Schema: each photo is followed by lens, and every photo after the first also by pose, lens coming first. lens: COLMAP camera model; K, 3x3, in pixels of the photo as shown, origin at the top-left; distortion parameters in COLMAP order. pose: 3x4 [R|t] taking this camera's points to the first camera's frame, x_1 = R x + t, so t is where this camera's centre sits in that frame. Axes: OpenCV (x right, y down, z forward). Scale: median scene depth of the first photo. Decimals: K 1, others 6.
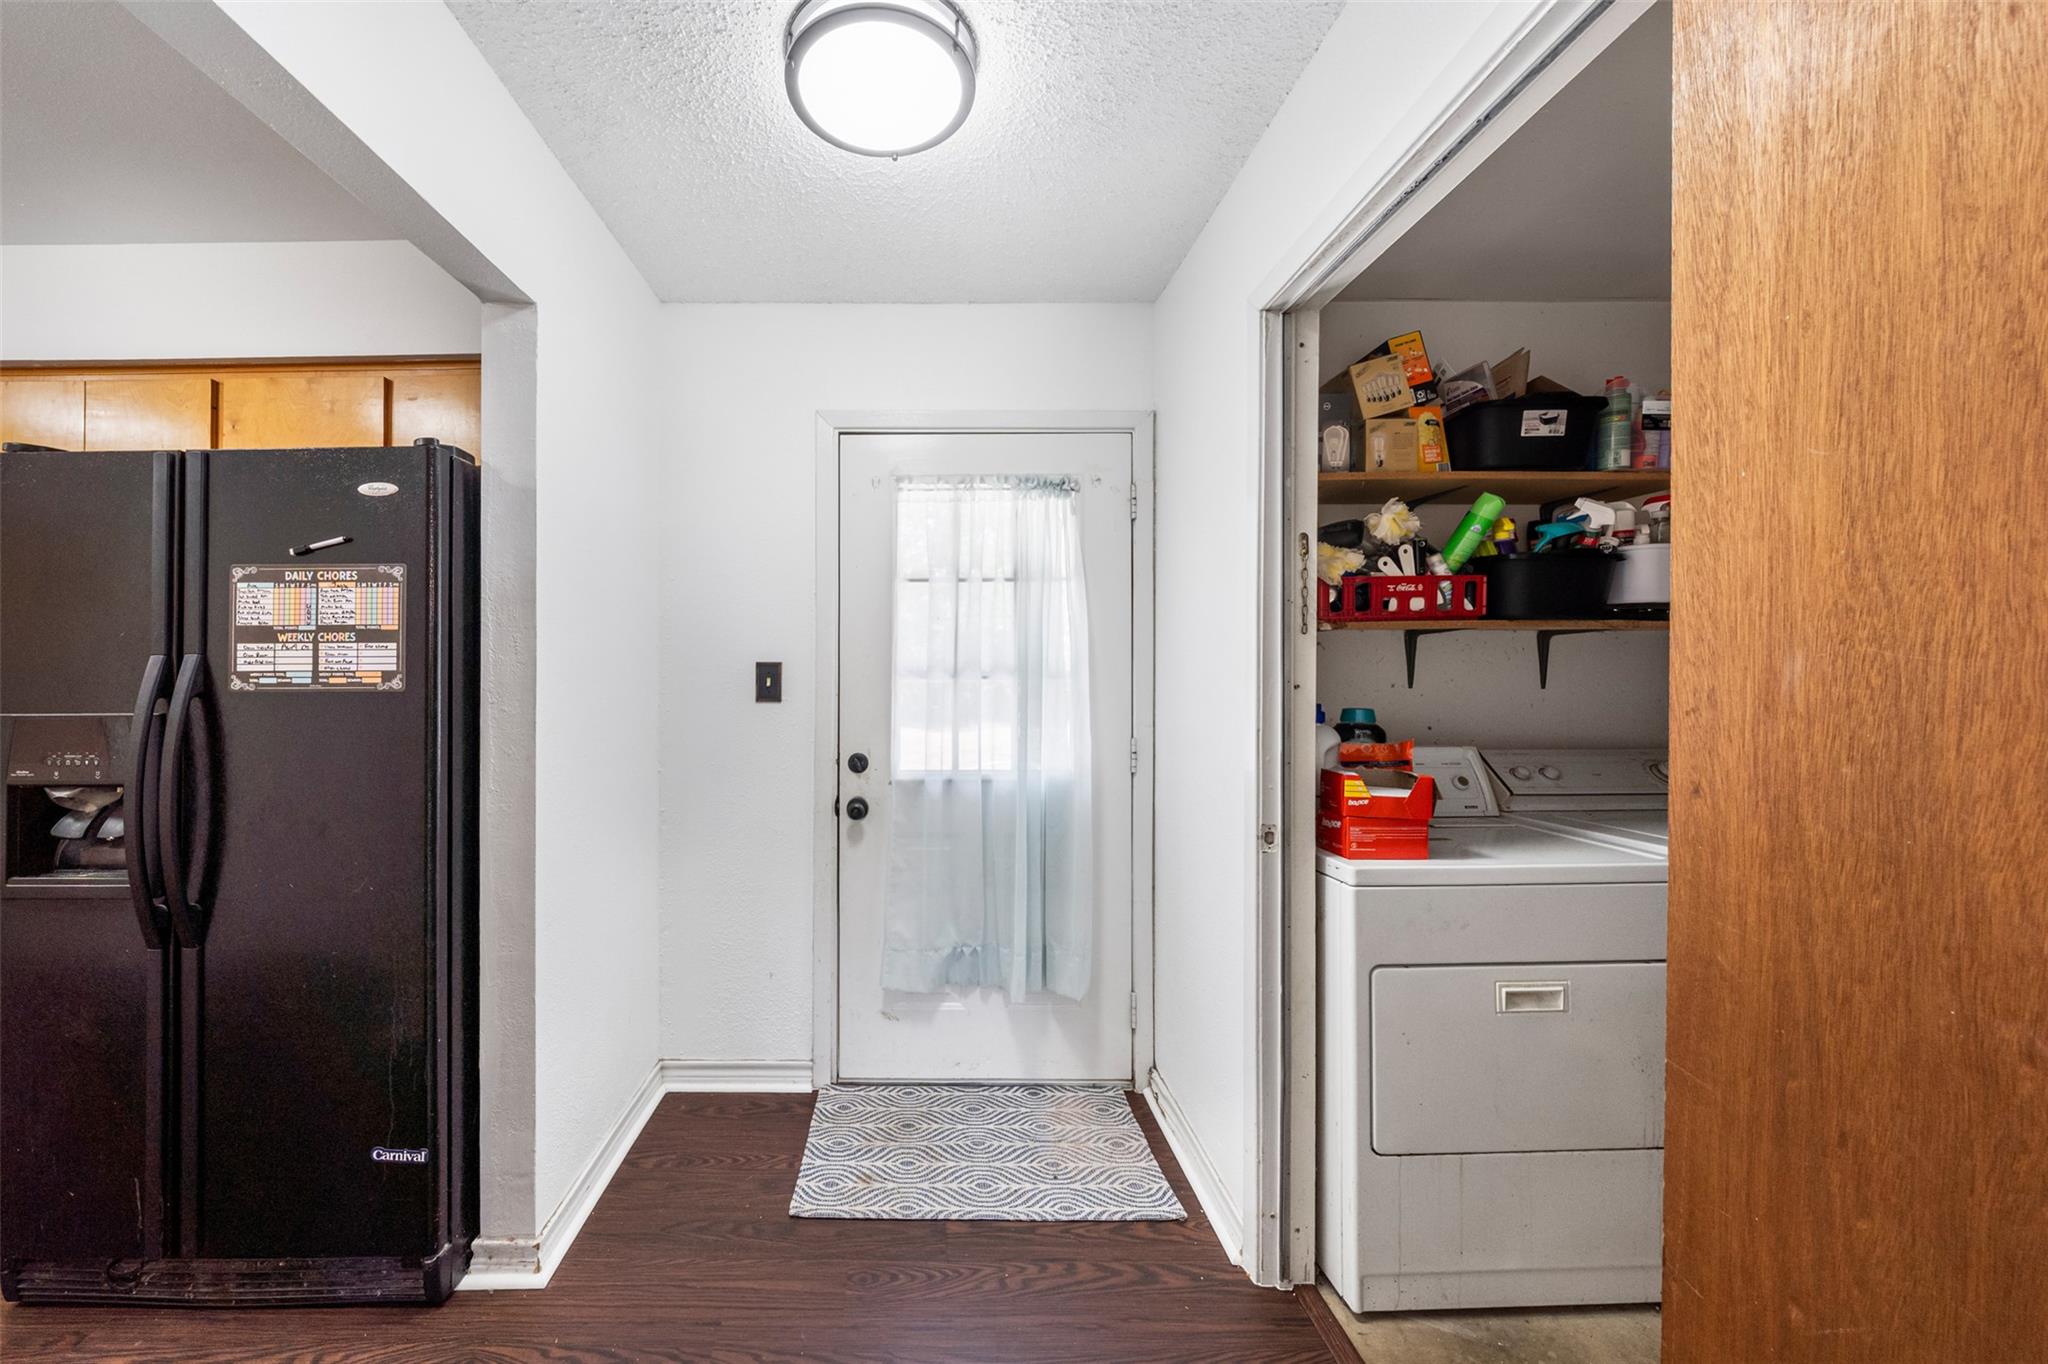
lens RADIAL K [[710.9, 0, 940.9], [0, 710.9, 666.9], [0, 0, 1]] dist [0.000379, -0.000022]
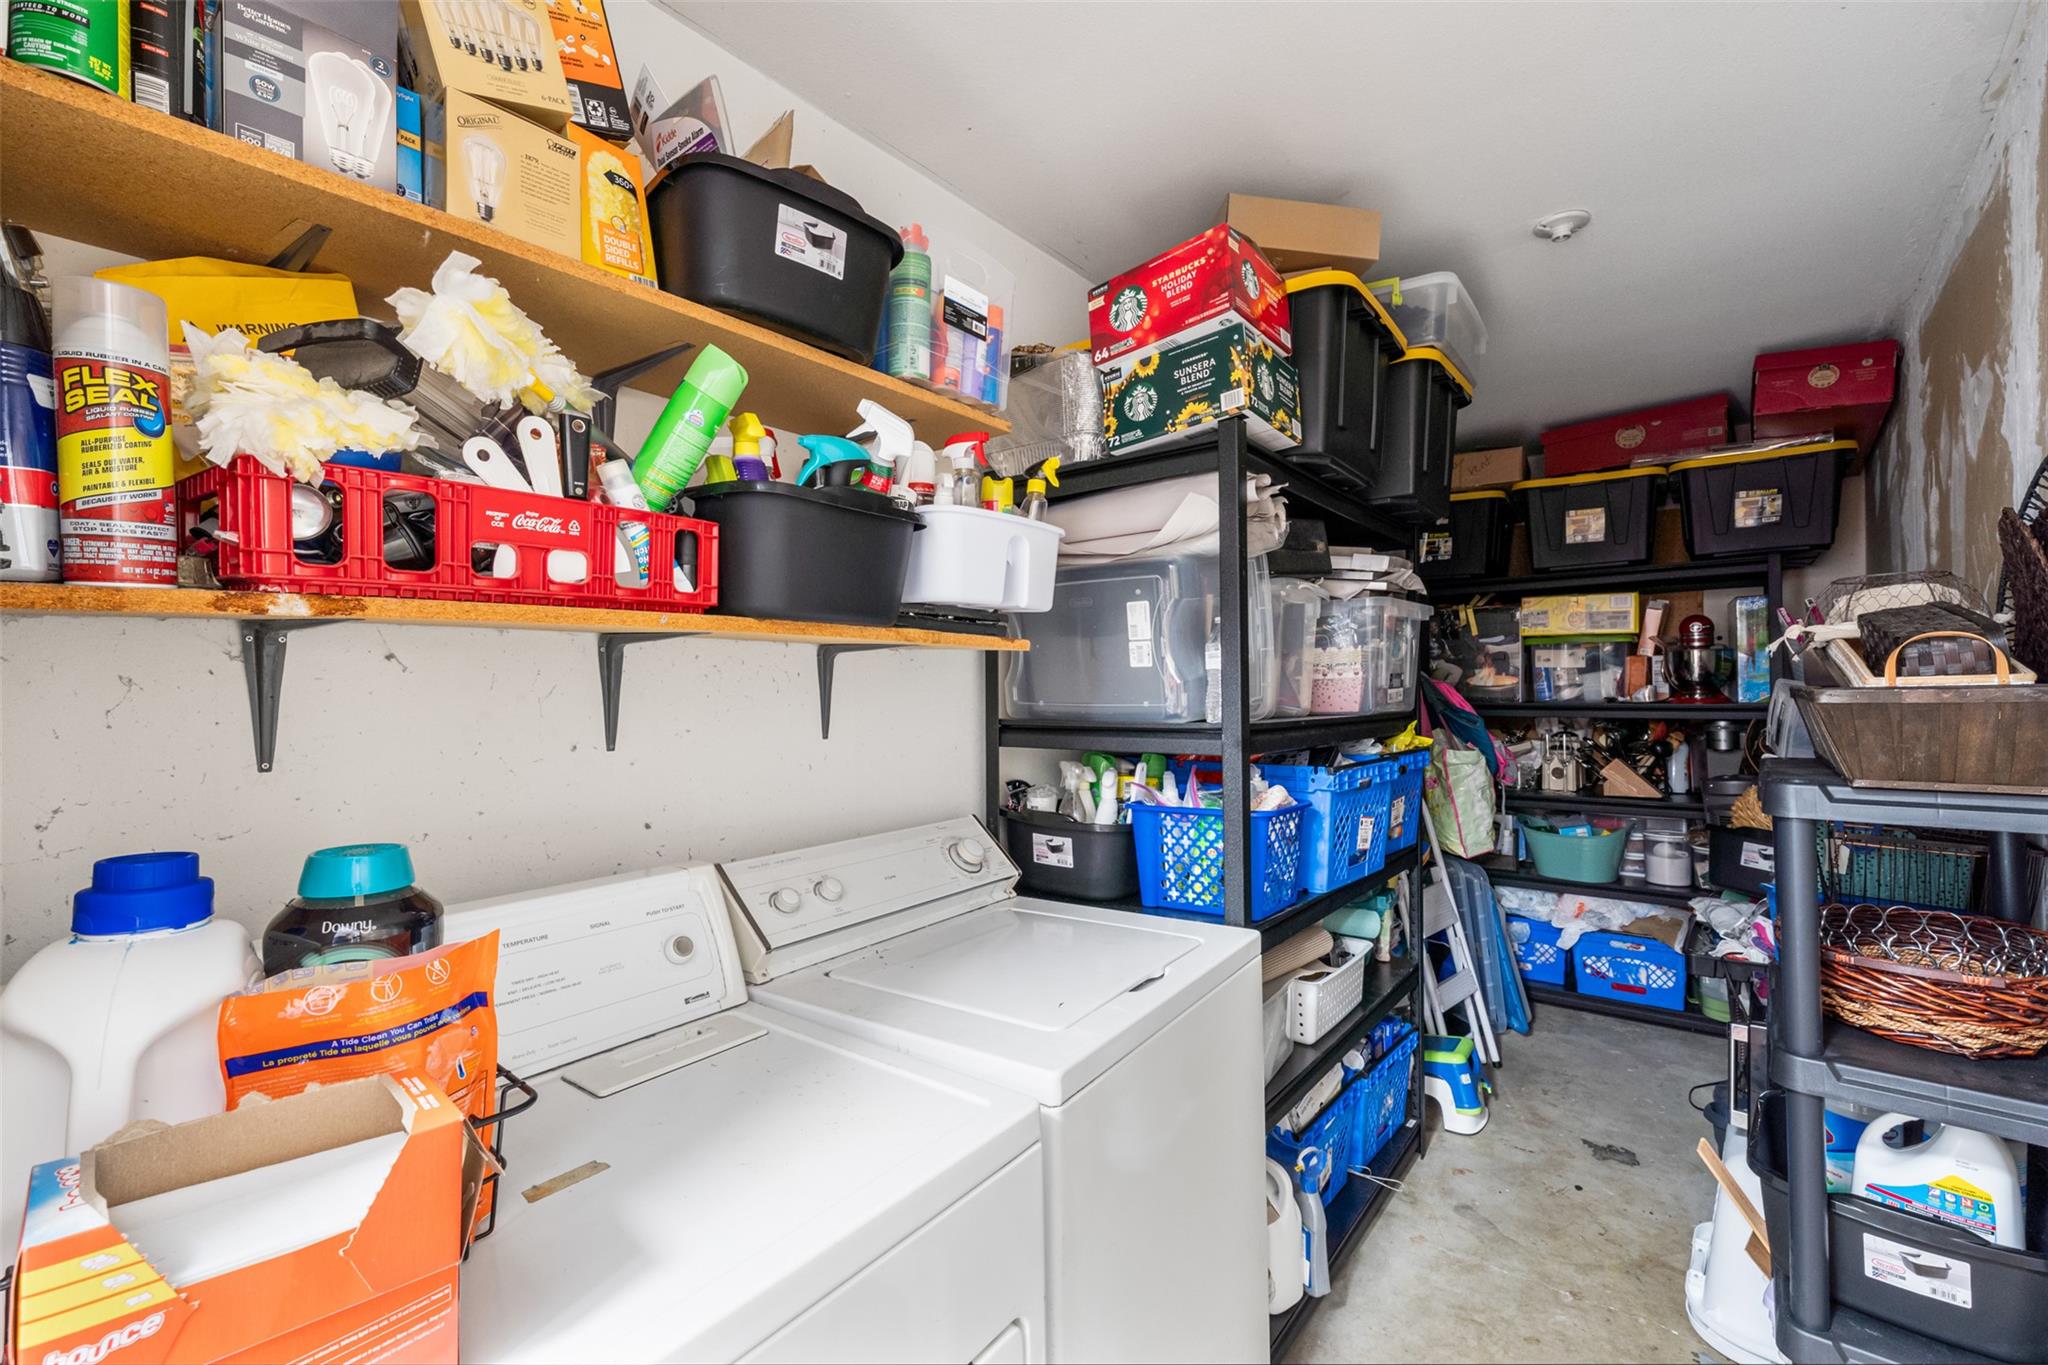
lens RADIAL K [[841.6, 0, 1024.0], [0, 841.6, 682.5], [0, 0, 1]] dist [0.000716, 0.000064]
pose [[0.626737, 0.001526, 0.779229, 0.451442], [0.000682, 0.999997, -0.002507, -0.018588], [-0.779230, 0.002103, 0.626734, 0.478238]]
